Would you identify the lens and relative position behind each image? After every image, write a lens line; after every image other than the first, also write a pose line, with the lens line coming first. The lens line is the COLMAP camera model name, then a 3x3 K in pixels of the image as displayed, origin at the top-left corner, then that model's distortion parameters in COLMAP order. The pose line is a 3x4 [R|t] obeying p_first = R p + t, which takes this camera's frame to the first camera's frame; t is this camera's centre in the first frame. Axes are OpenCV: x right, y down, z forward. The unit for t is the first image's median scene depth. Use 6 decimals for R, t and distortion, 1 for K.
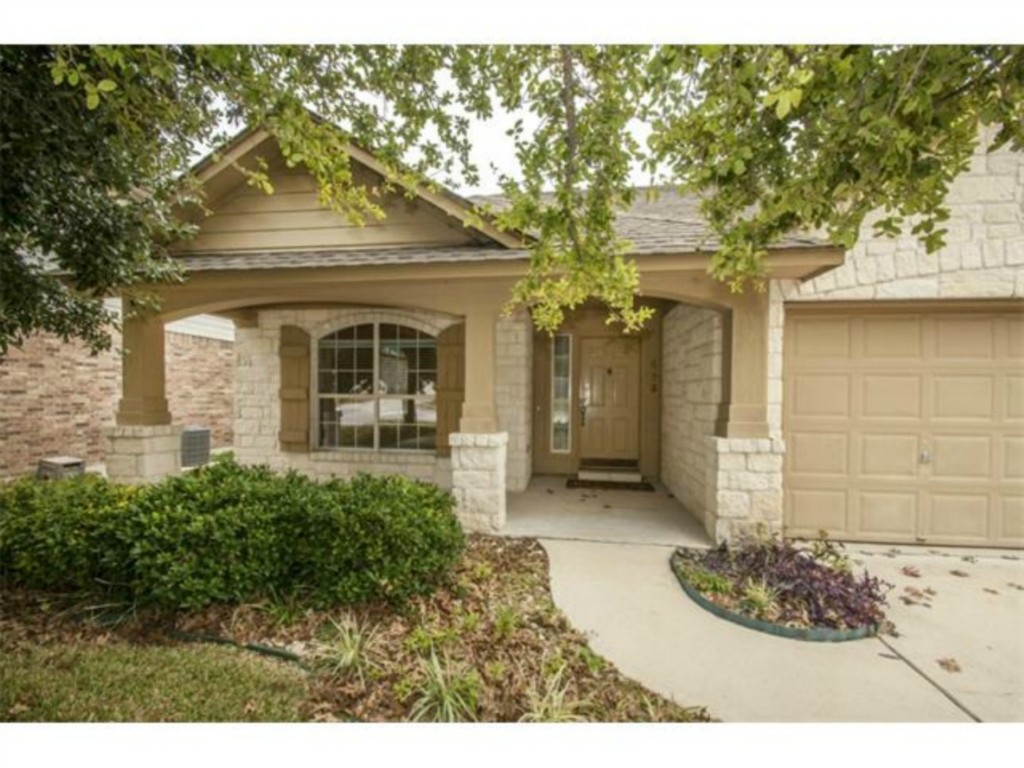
lens RADIAL K [[458.7, 0, 514.5], [0, 458.7, 400.0], [0, 0, 1]] dist [-0.034488, -0.000458]
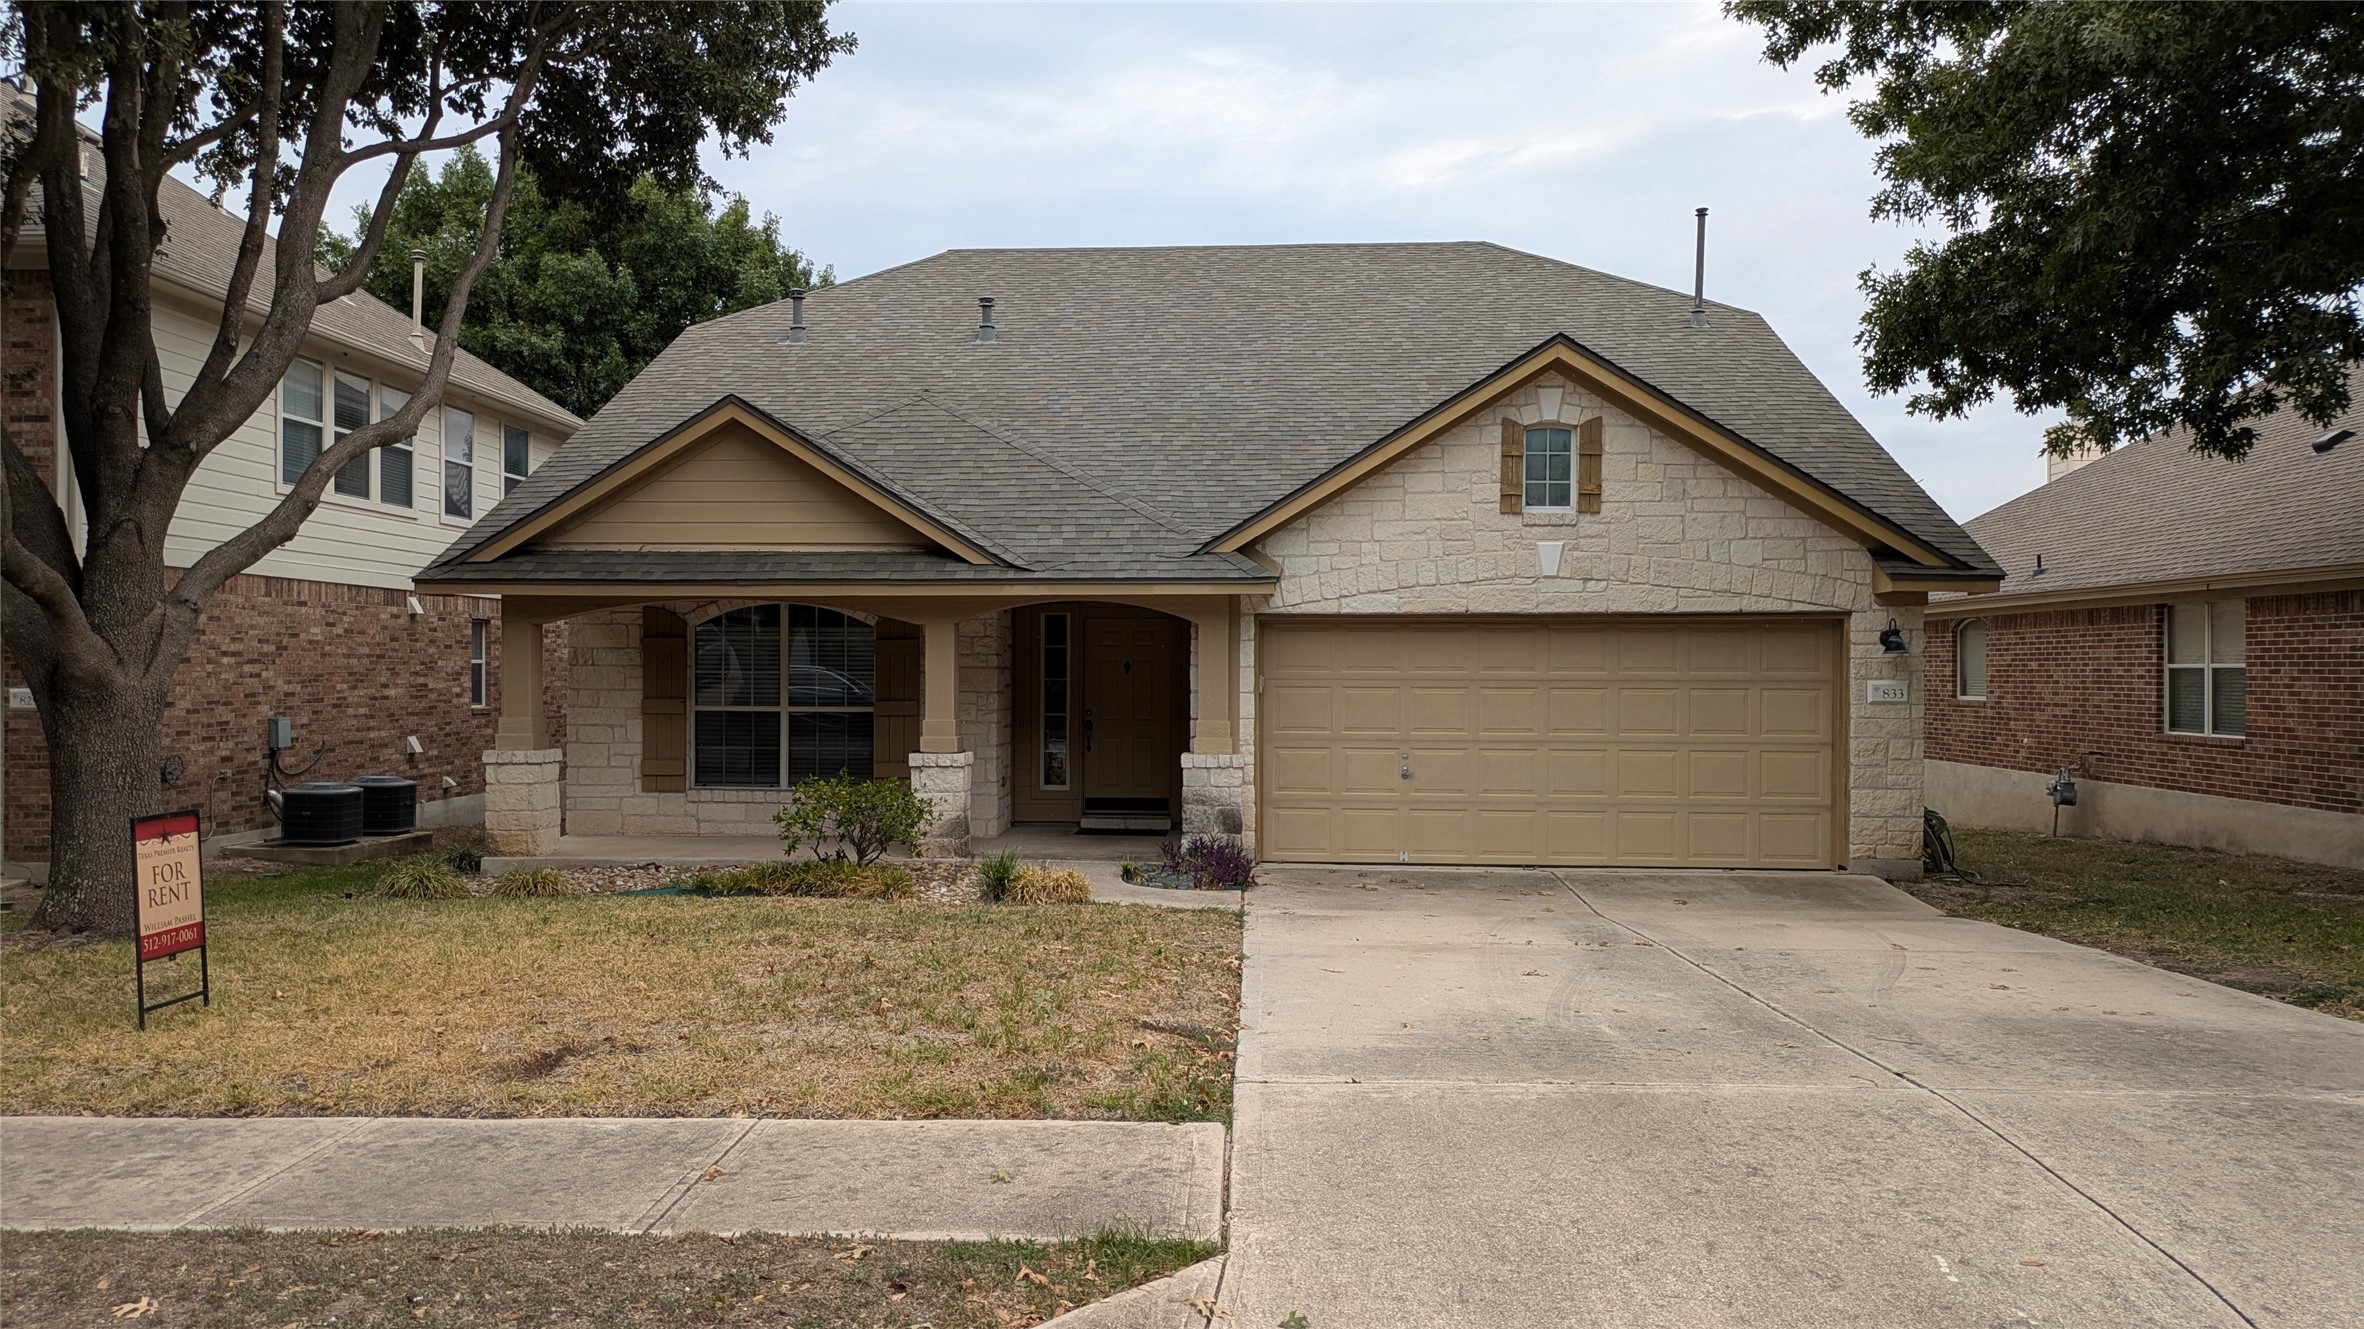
lens RADIAL K [[1735.1, 0, 1174.8], [0, 1735.1, 629.6], [0, 0, 1]] dist [-0.001374, -0.001232]
pose [[0.995367, -0.003555, 0.096081, 0.033506], [0.006628, 0.999476, -0.031687, -0.036524], [-0.095918, 0.032177, 0.994869, -1.513561]]
